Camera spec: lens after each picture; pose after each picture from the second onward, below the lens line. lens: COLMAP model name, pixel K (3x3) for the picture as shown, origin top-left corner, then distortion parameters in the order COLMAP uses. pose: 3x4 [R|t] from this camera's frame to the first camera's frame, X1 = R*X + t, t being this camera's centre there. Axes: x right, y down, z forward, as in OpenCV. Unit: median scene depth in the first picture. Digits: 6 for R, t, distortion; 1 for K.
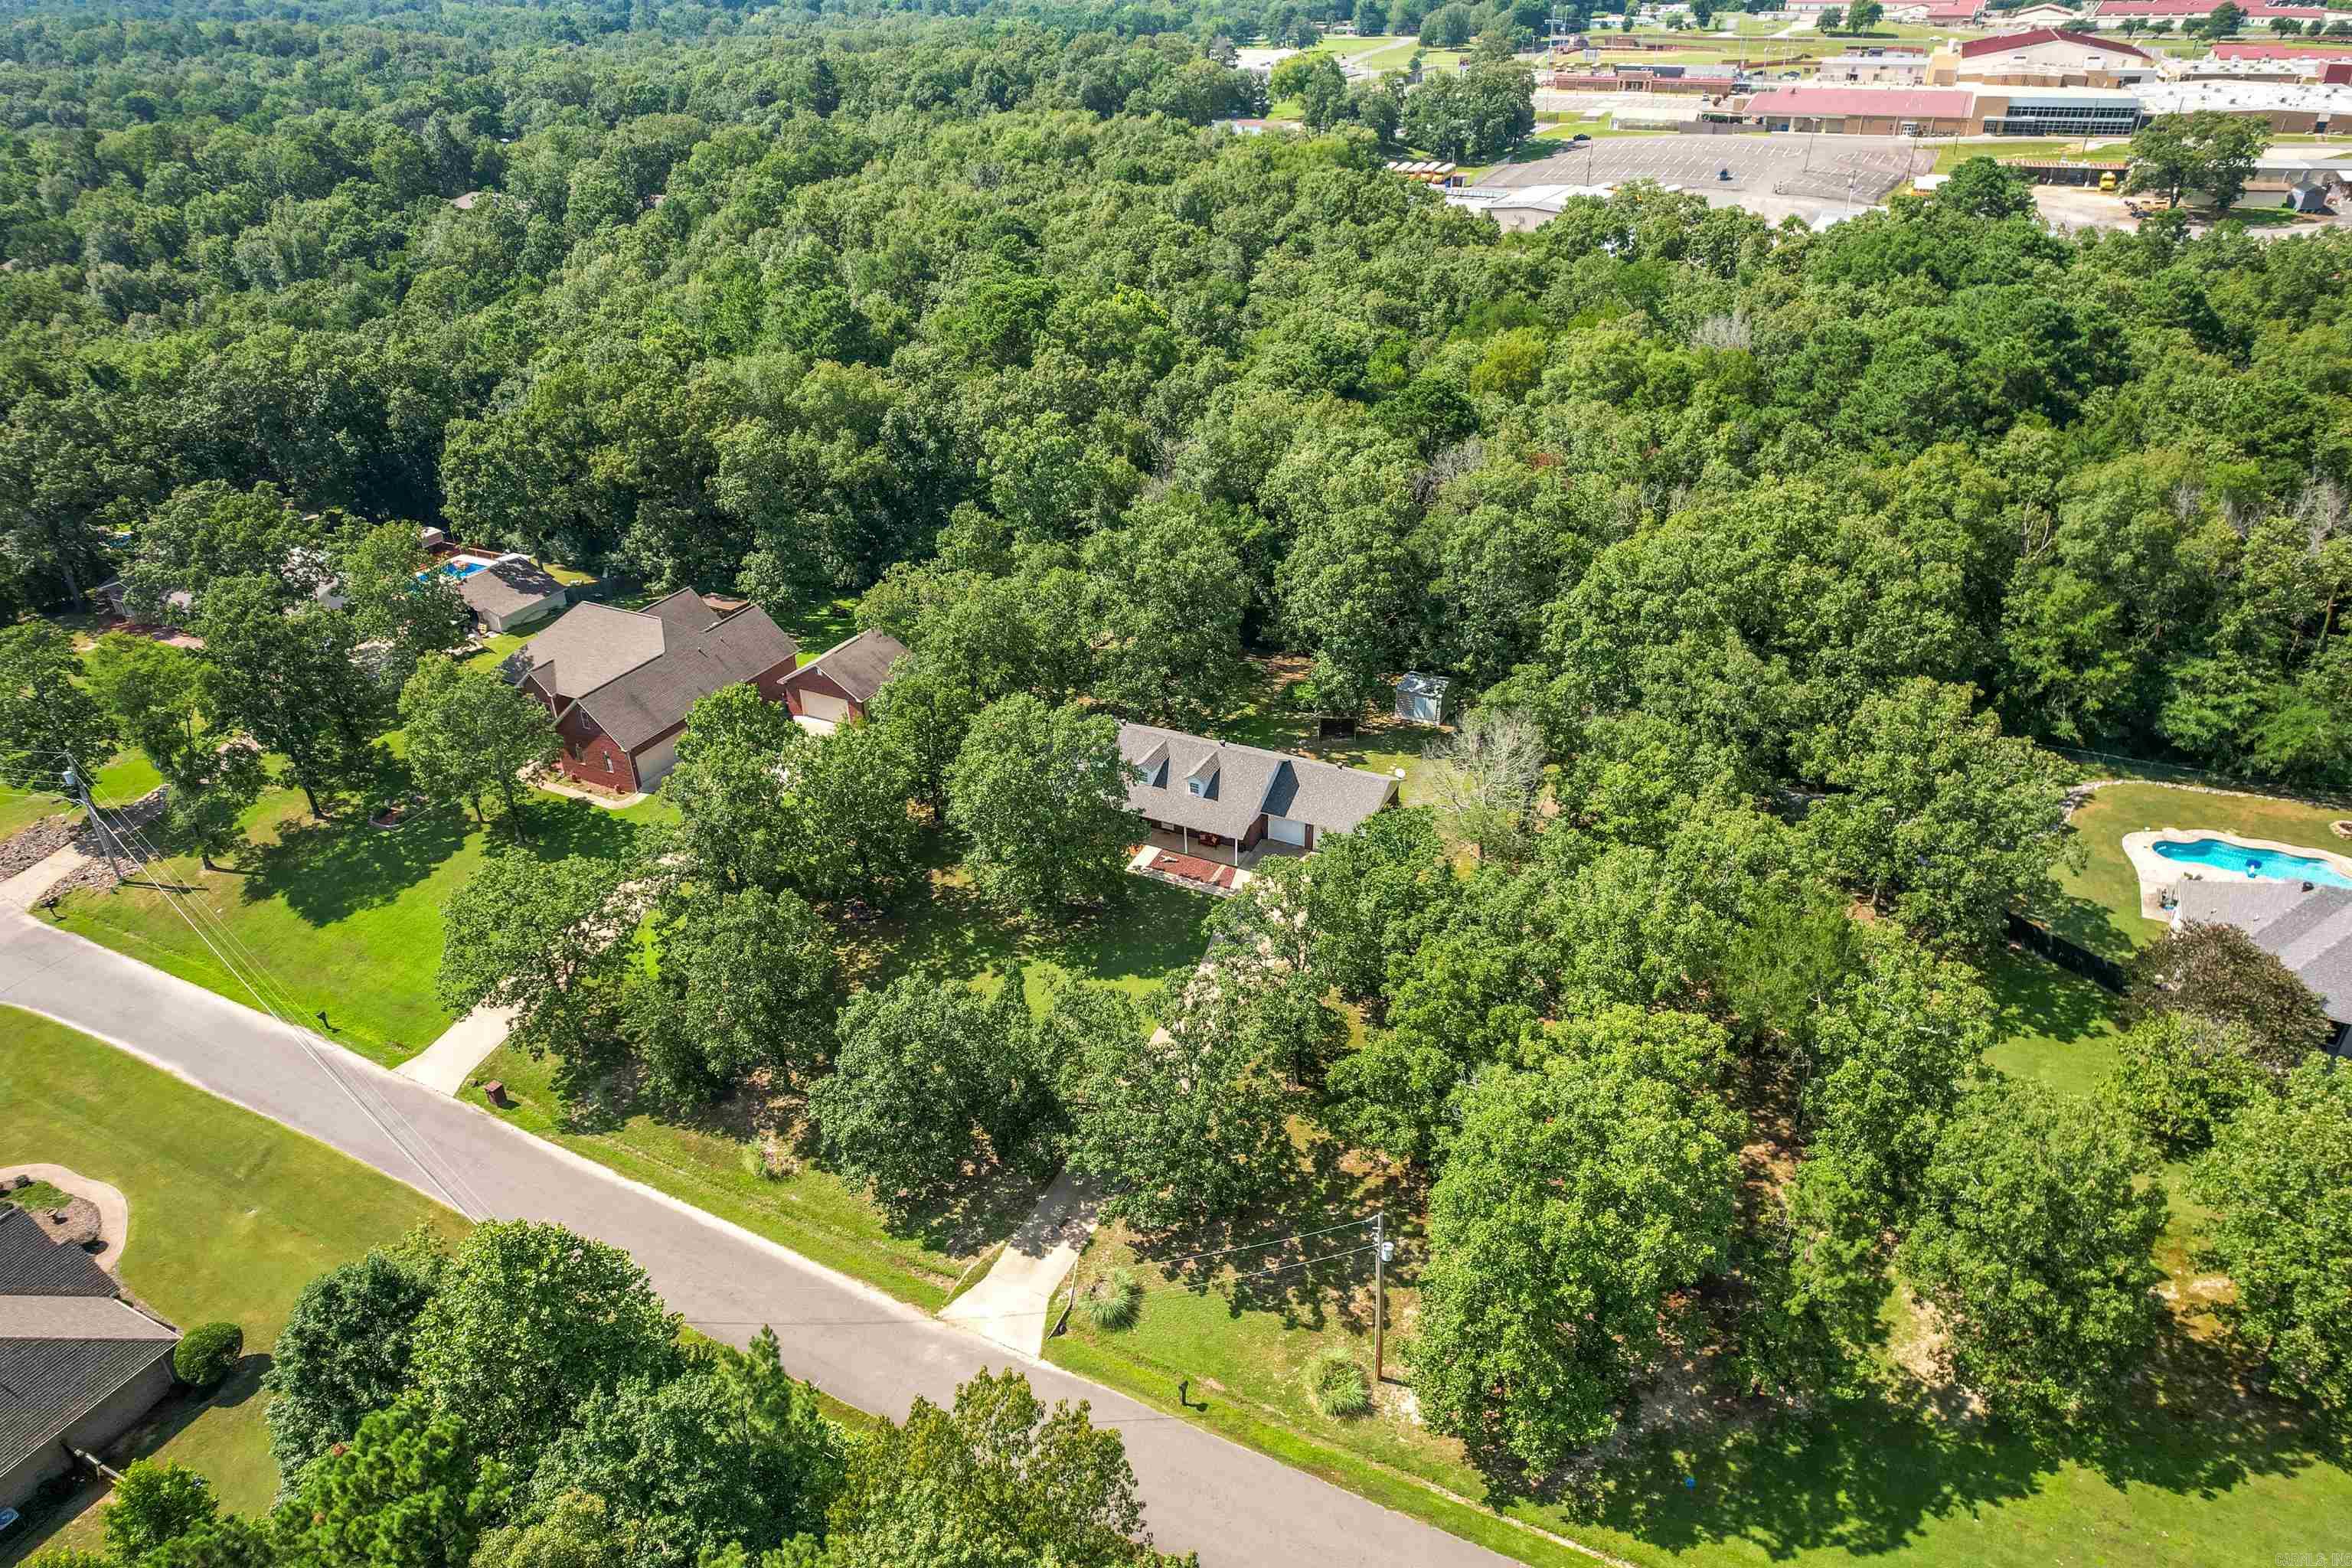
lens RADIAL K [[1507.0, 0, 1176.0], [0, 1507.0, 784.0], [0, 0, 1]] dist [-0.077493, 0.071717]
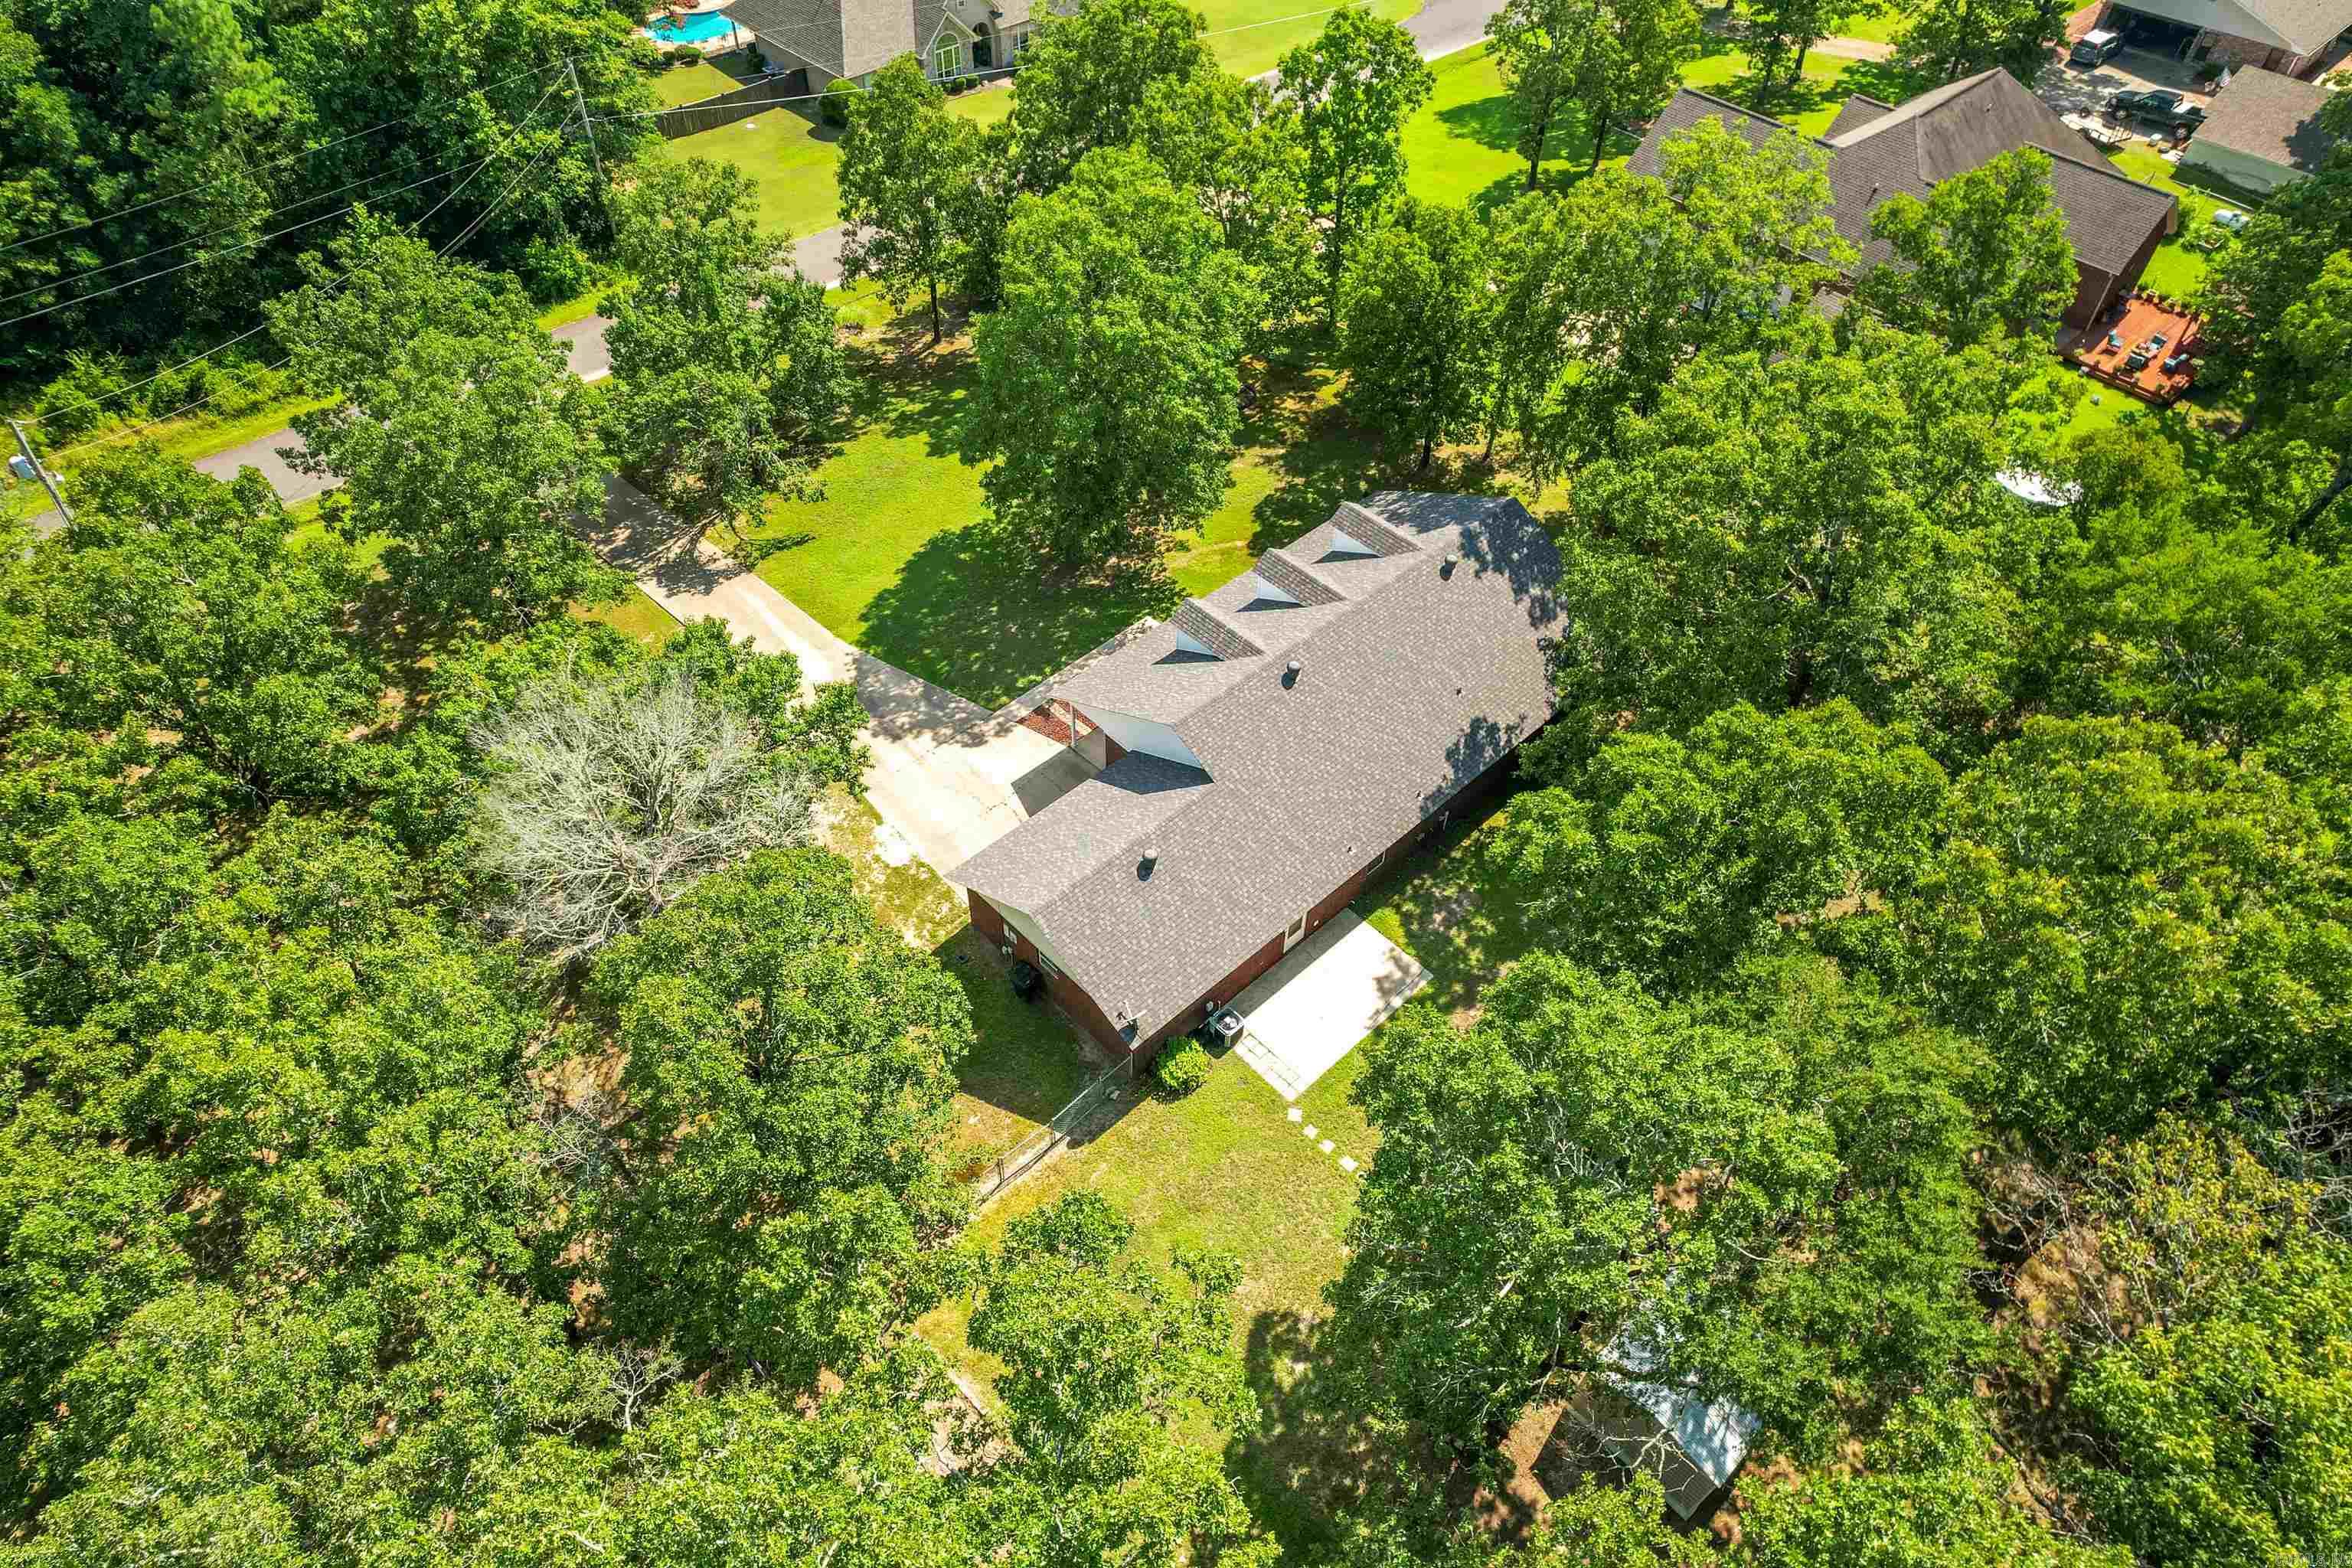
lens RADIAL K [[1507.0, 0, 1176.0], [0, 1507.0, 784.0], [0, 0, 1]] dist [-0.077493, 0.071717]
pose [[-0.342480, 0.698669, -0.628147, 0.358885], [-0.466090, 0.454162, 0.759274, -0.345396], [0.815762, 0.552809, 0.170101, 0.941073]]
